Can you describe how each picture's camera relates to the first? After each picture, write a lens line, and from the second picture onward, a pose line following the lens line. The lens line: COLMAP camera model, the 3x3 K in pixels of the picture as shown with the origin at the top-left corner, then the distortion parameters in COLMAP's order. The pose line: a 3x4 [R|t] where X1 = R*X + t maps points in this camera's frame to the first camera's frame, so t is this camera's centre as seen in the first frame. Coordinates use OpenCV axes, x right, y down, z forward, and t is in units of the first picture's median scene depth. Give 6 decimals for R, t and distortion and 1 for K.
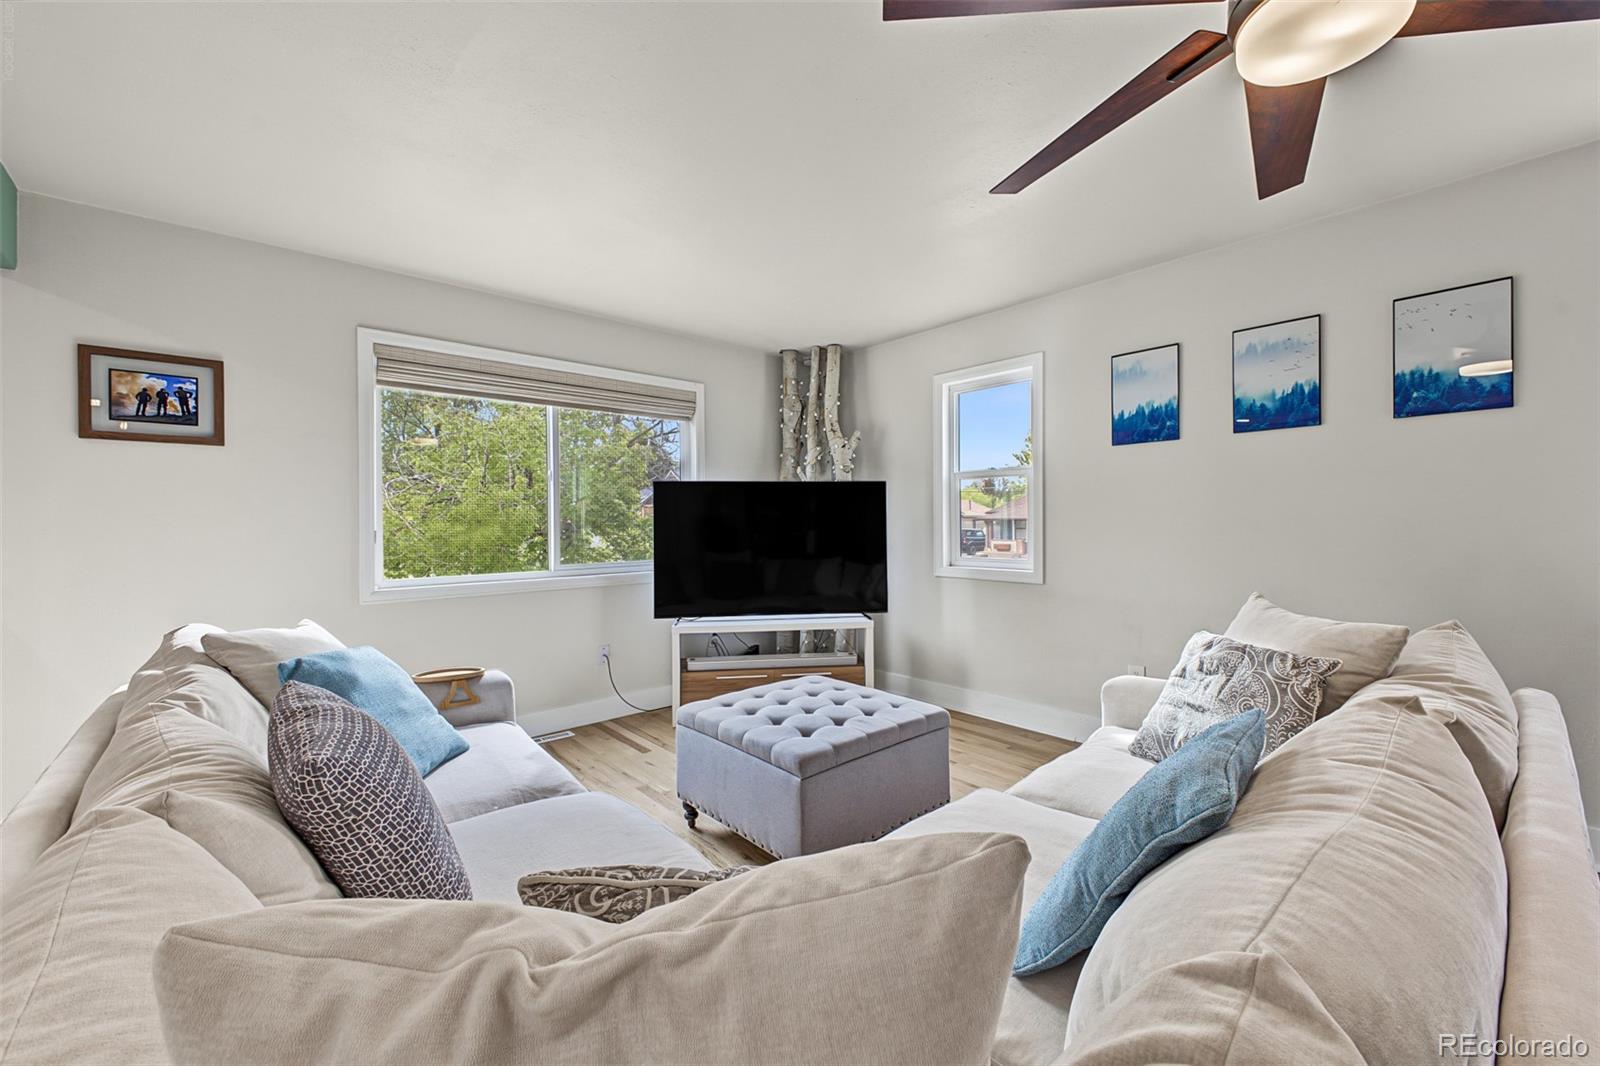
lens RADIAL K [[628.0, 0, 801.8], [0, 628.0, 529.2], [0, 0, 1]] dist [-0.000247, -0.000241]
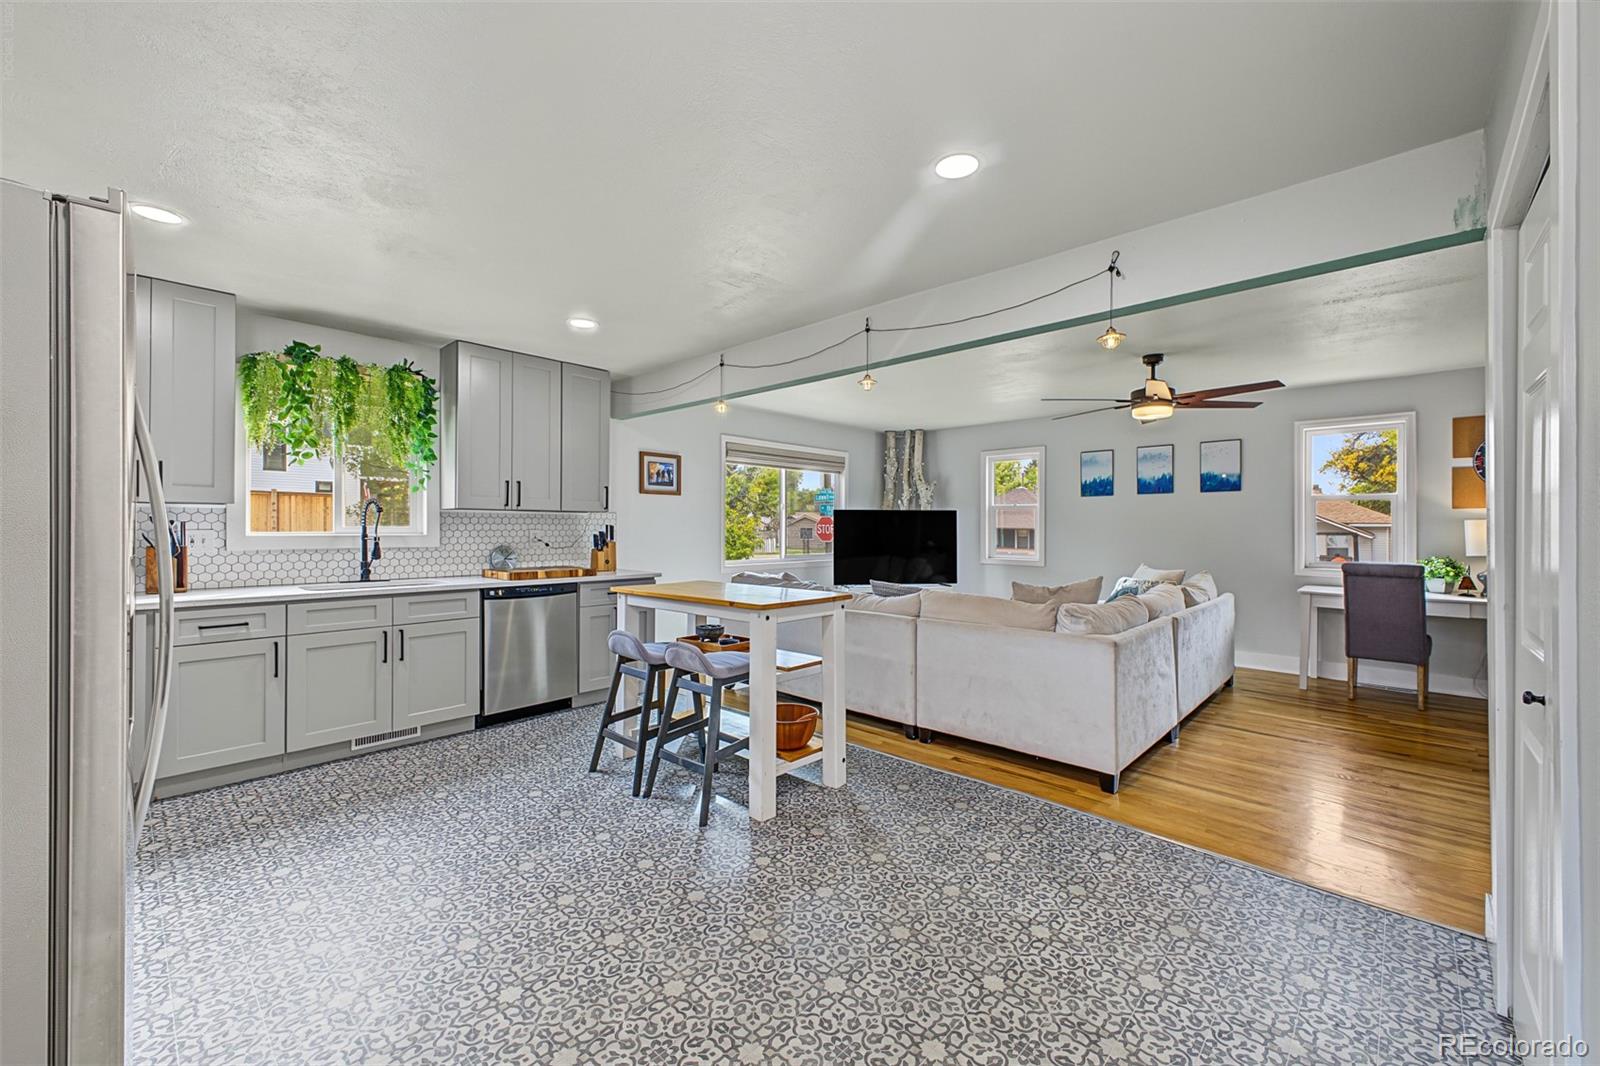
lens RADIAL K [[628.0, 0, 801.8], [0, 628.0, 529.2], [0, 0, 1]] dist [-0.000247, -0.000241]
pose [[0.995630, 0.008575, 0.092992, -0.588036], [-0.007462, 0.999896, -0.012310, 0.002156], [-0.093088, 0.011562, 0.995591, -0.926769]]
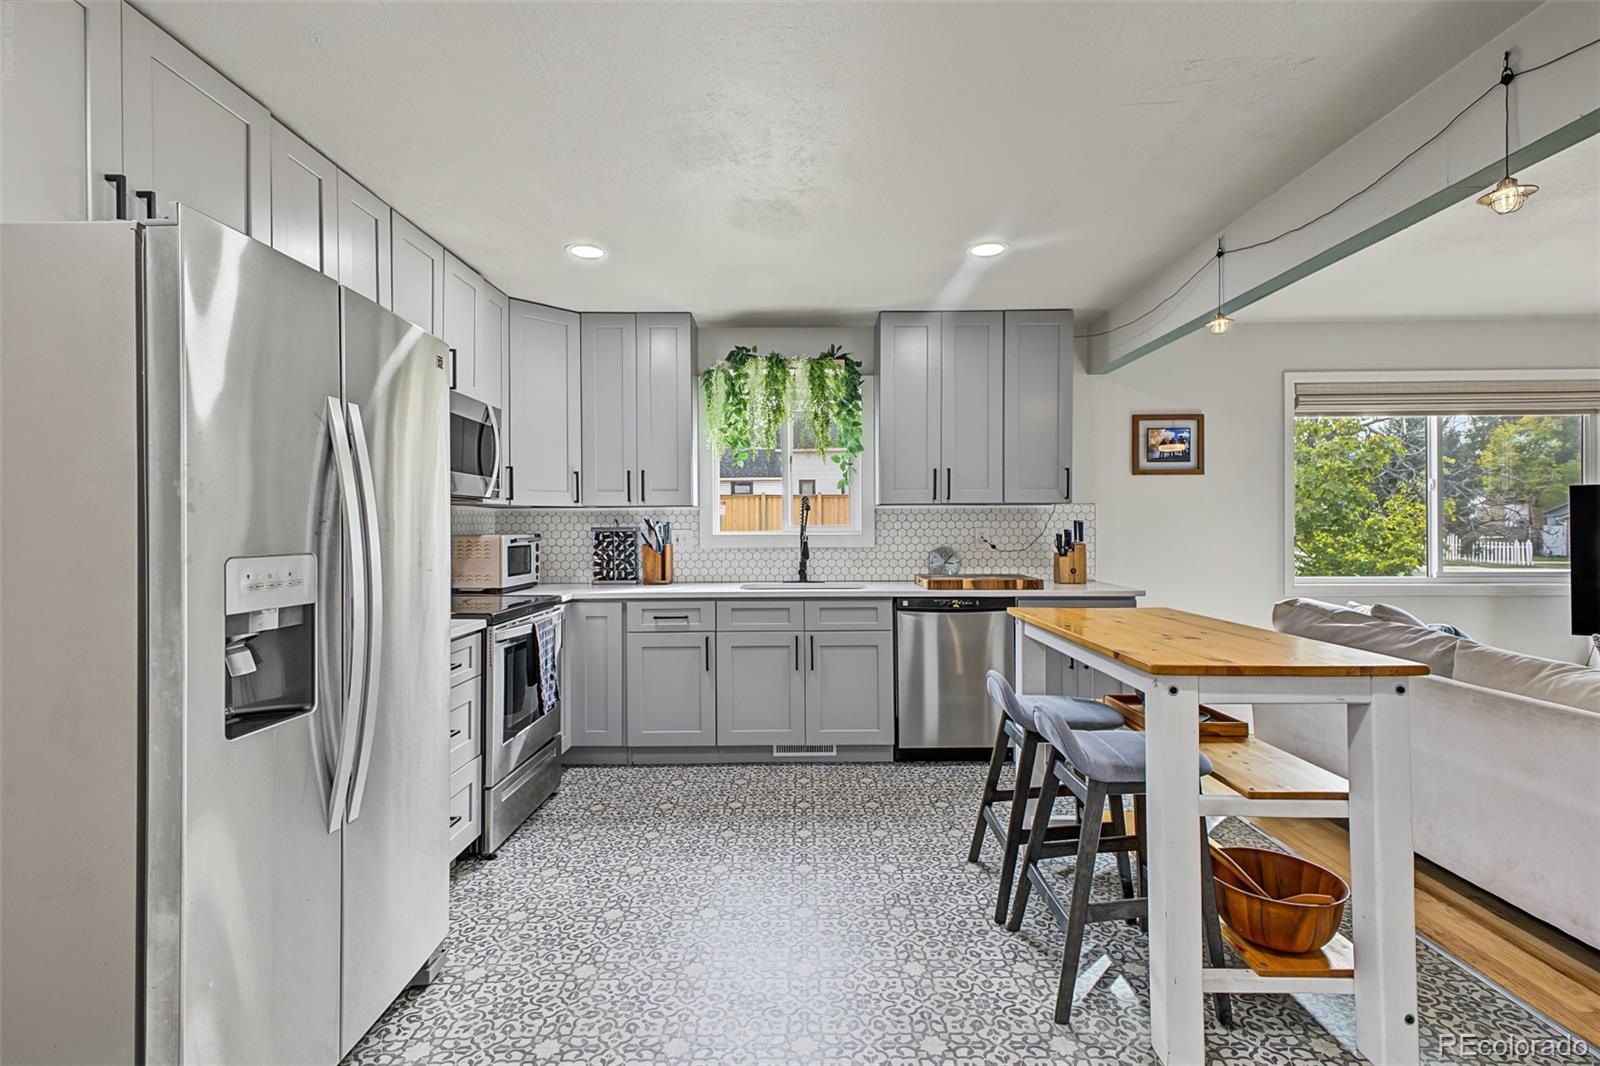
lens RADIAL K [[735.7, 0, 796.5], [0, 735.7, 526.3], [0, 0, 1]] dist [0.020773, -0.000979]
pose [[0.745962, 0.001830, -0.665986, -0.413362], [-0.007133, 0.999961, -0.005243, -0.002599], [0.665951, 0.008662, 0.745945, -0.681291]]
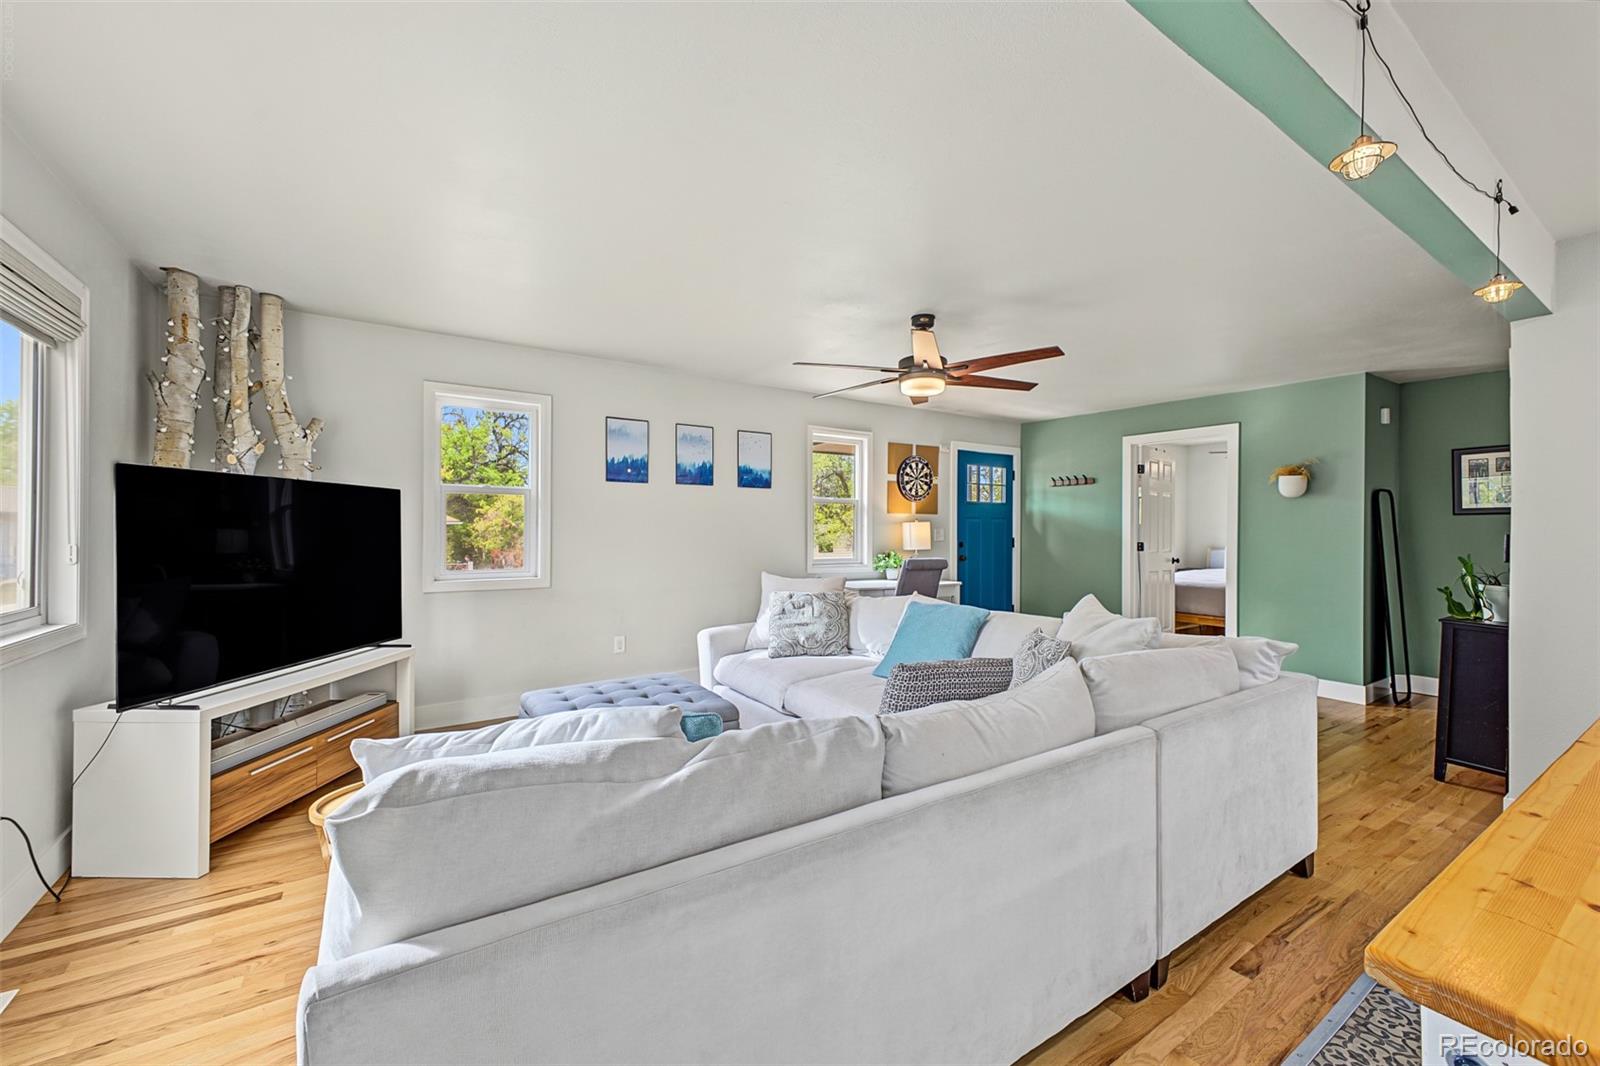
lens RADIAL K [[633.4, 0, 794.5], [0, 633.4, 522.8], [0, 0, 1]] dist [0.007677, -0.000387]
pose [[0.133461, 0.020646, 0.990839, -0.843143], [0.004185, 0.999762, -0.021396, -0.009691], [-0.991045, 0.007002, 0.133342, 0.407728]]
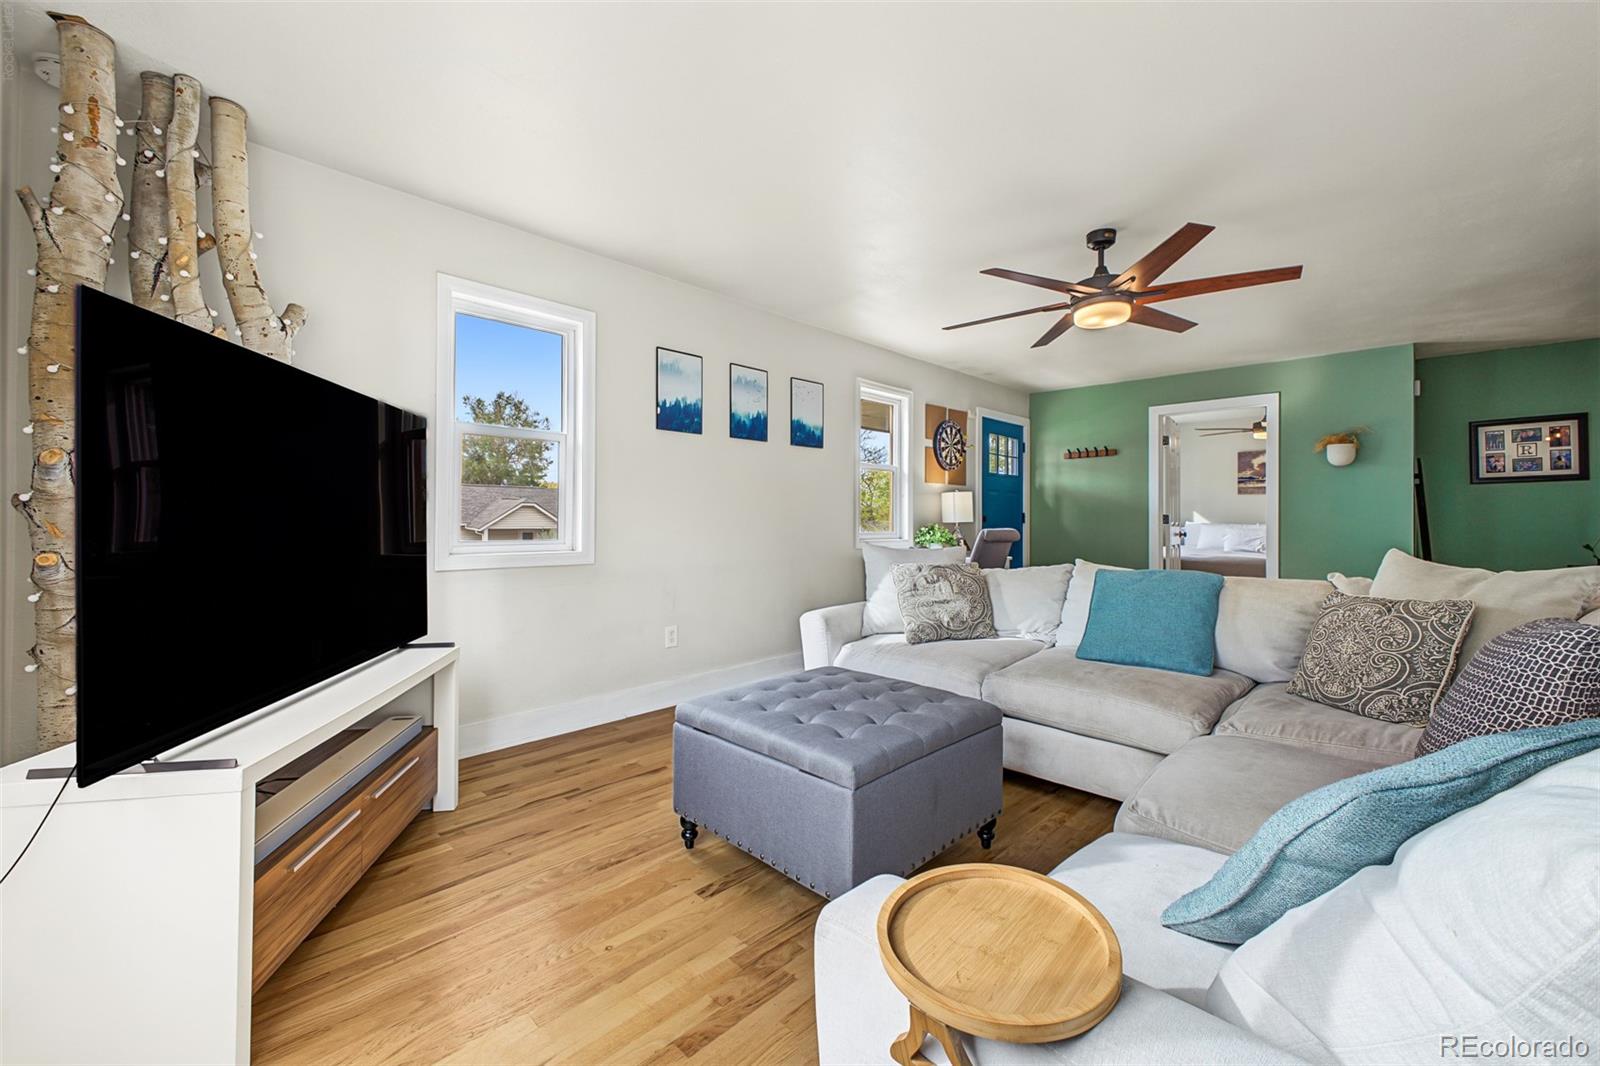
lens RADIAL K [[643.8, 0, 793.3], [0, 643.8, 510.5], [0, 0, 1]] dist [0.005037, -0.000326]
pose [[-0.067591, 0.025995, 0.997374, -0.636327], [0.007338, 0.999646, -0.025557, 0.039158], [-0.997686, 0.005591, -0.067757, 0.851143]]
